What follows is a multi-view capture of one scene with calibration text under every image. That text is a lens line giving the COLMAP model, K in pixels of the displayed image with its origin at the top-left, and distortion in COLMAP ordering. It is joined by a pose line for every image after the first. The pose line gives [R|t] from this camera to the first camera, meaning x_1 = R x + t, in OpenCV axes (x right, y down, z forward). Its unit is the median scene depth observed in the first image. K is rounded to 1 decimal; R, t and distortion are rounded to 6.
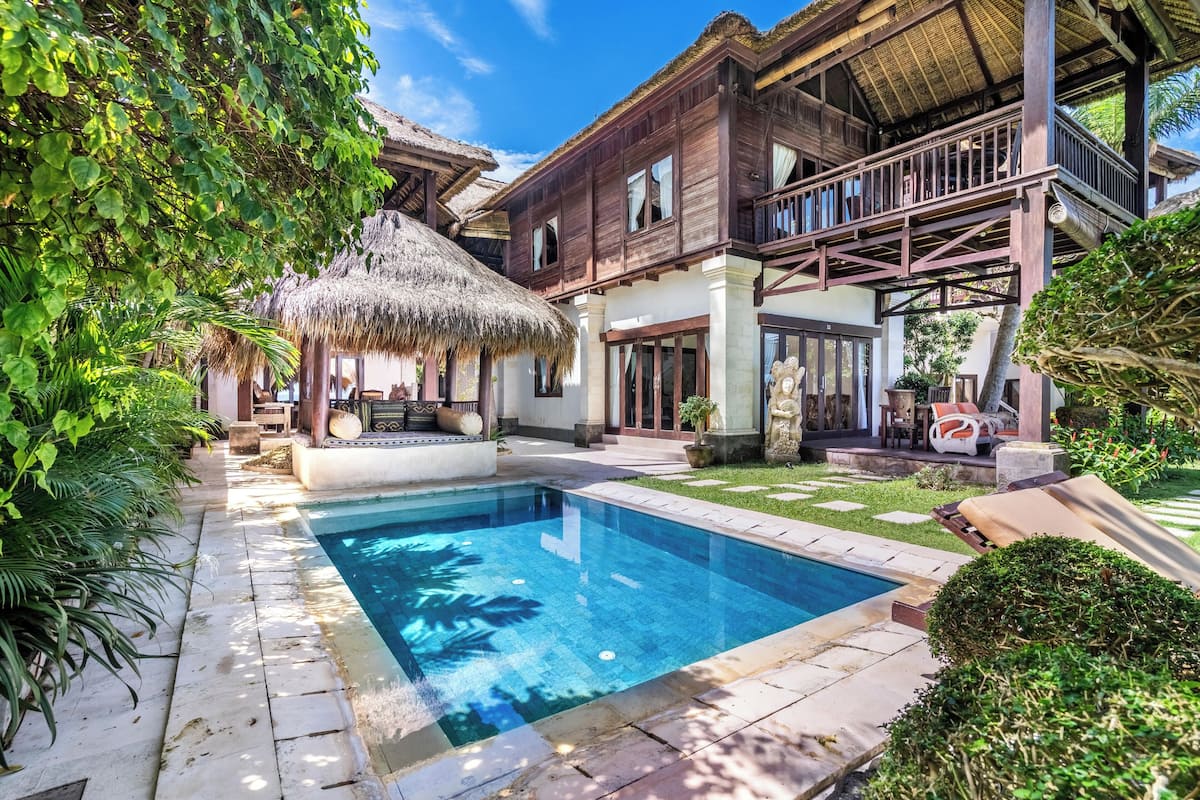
lens RADIAL K [[552.4, 0, 589.9], [0, 552.4, 400.8], [0, 0, 1]] dist [-0.003310, -0.000509]
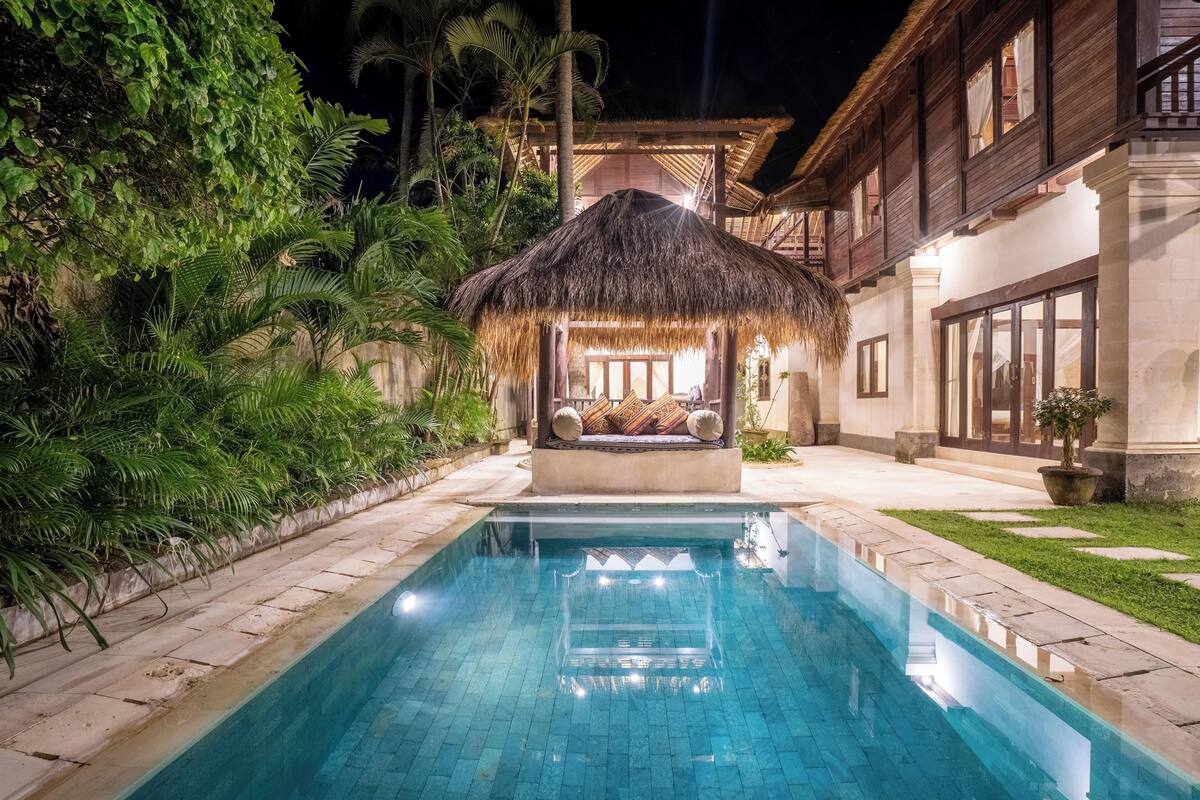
lens RADIAL K [[552.4, 0, 603.3], [0, 552.4, 406.7], [0, 0, 1]] dist [-0.003310, -0.000509]
pose [[0.803372, -0.009221, -0.595406, 0.105483], [0.006775, 0.999957, -0.006344, 0.010206], [0.595438, 0.001063, 0.803400, 0.153806]]
